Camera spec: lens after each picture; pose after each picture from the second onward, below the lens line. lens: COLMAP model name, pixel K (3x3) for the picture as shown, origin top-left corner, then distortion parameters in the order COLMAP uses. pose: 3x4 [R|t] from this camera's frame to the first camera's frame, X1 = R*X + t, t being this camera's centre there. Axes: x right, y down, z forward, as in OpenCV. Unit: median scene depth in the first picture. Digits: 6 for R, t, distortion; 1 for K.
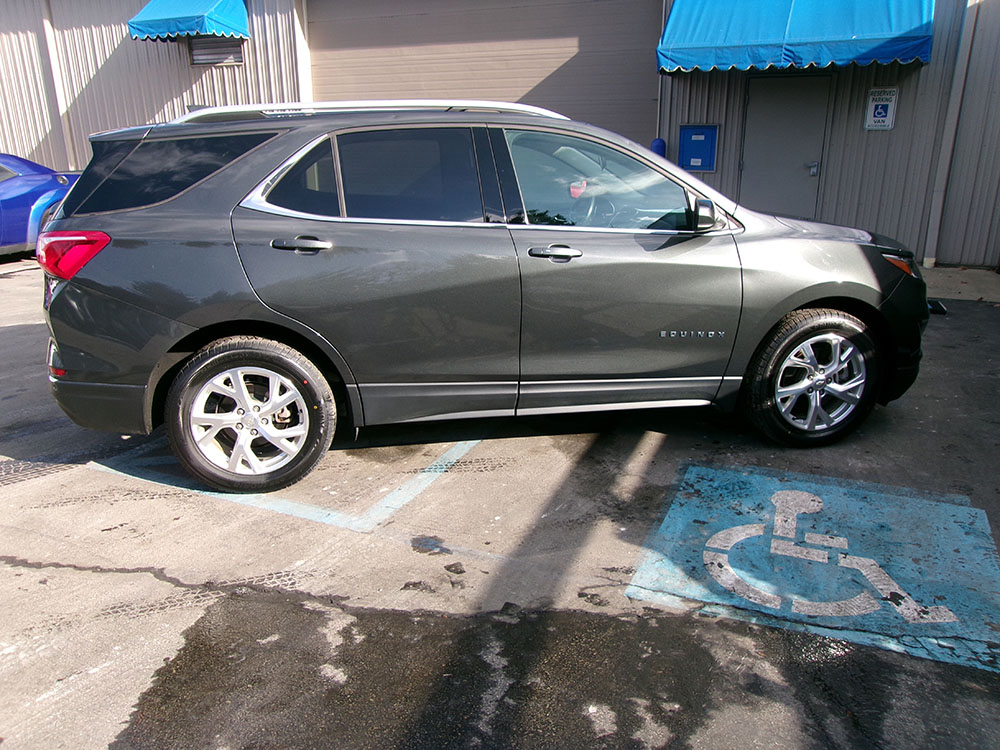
lens RADIAL K [[764.2, 0, 496.8], [0, 764.2, 370.6], [0, 0, 1]] dist [0.005499, 0.024379]
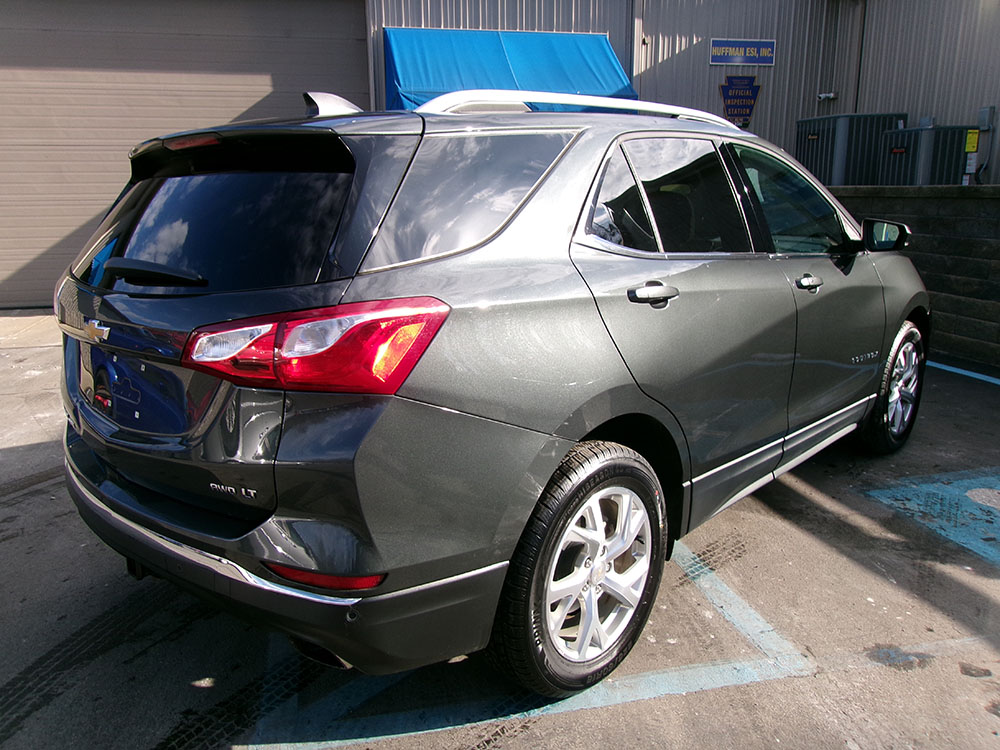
lens RADIAL K [[764.2, 0, 499.2], [0, 764.2, 377.7], [0, 0, 1]] dist [0.005499, 0.024379]
pose [[0.807897, -0.146855, 0.570733, -0.821078], [0.183511, 0.982994, -0.006835, -0.121670], [-0.560023, 0.110258, 0.821107, 0.548543]]
